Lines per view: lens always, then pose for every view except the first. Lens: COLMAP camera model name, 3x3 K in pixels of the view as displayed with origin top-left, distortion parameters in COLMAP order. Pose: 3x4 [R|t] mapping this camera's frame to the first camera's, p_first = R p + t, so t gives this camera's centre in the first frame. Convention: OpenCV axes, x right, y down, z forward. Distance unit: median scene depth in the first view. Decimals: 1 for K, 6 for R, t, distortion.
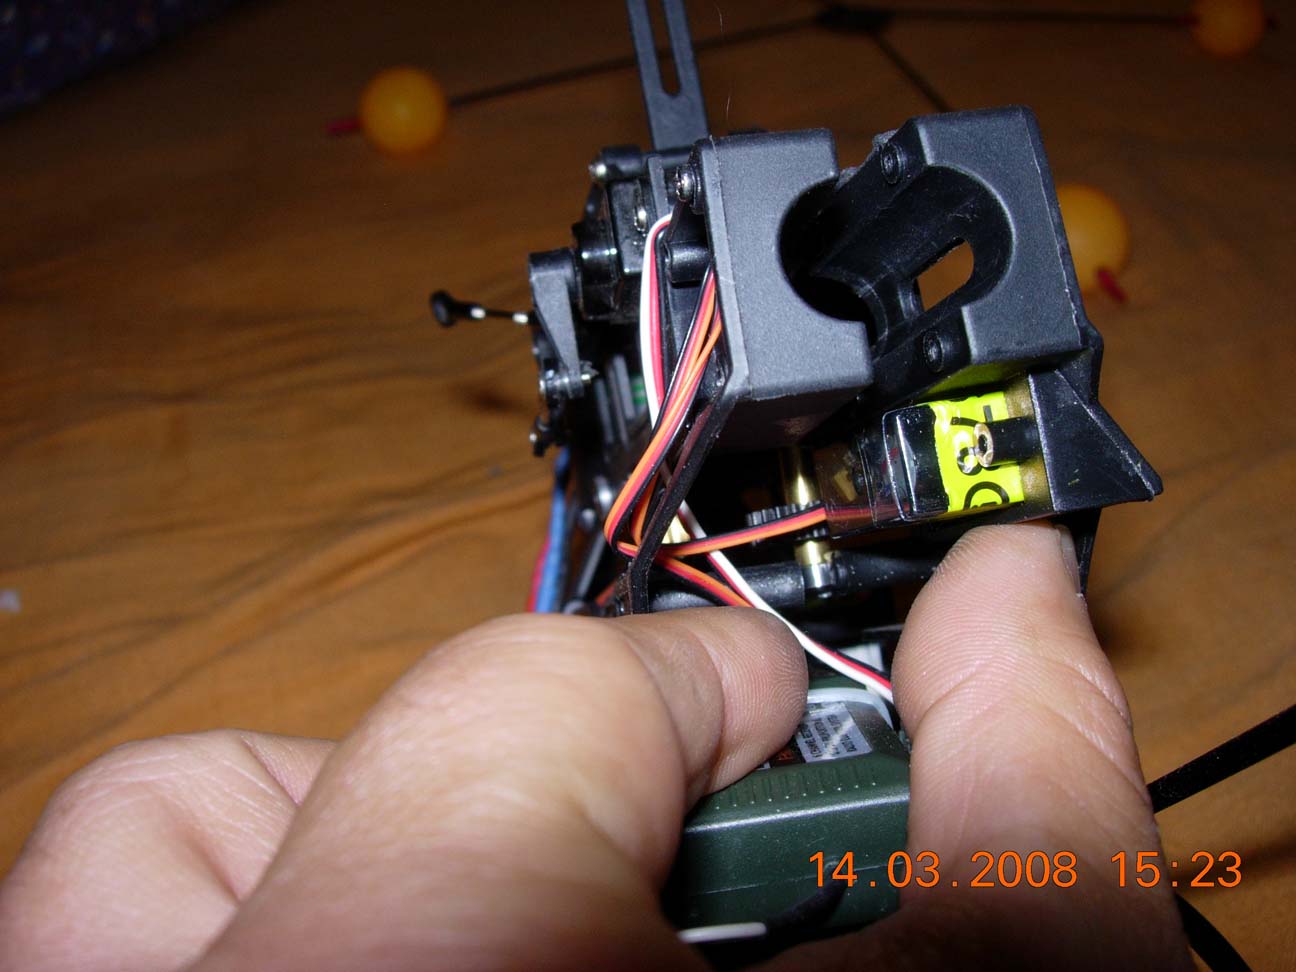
lens RADIAL K [[1401.9, 0, 648.0], [0, 1401.9, 486.0], [0, 0, 1]] dist [-0.239568, 0.222493]
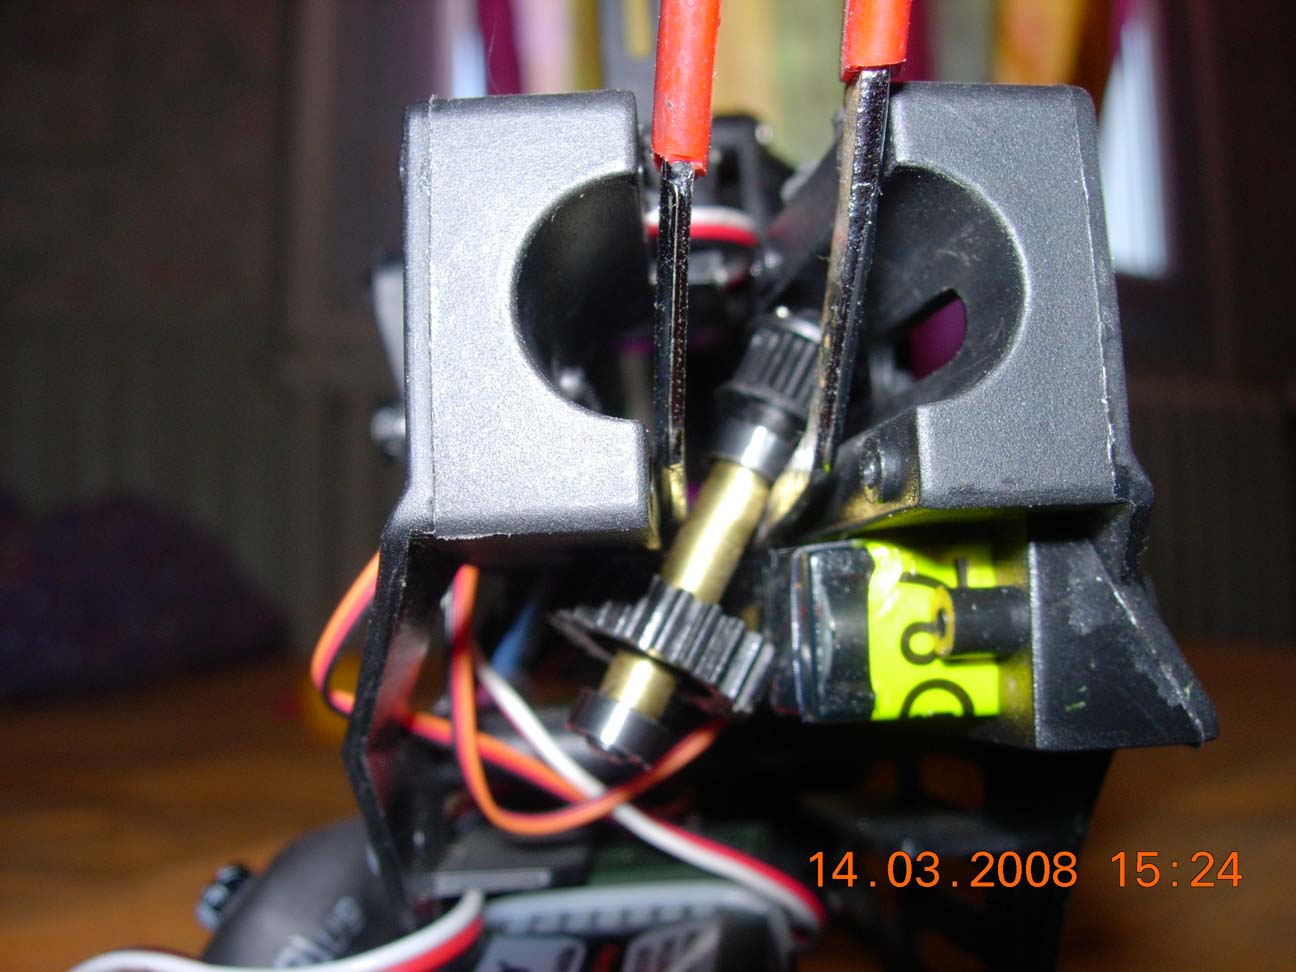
lens RADIAL K [[1401.9, 0, 648.0], [0, 1401.9, 486.0], [0, 0, 1]] dist [-0.239568, 0.222493]
pose [[0.988396, 0.139499, -0.060106, 0.142368], [-0.139650, 0.990199, 0.001699, -0.075088], [0.059754, 0.006714, 0.998191, 0.372695]]
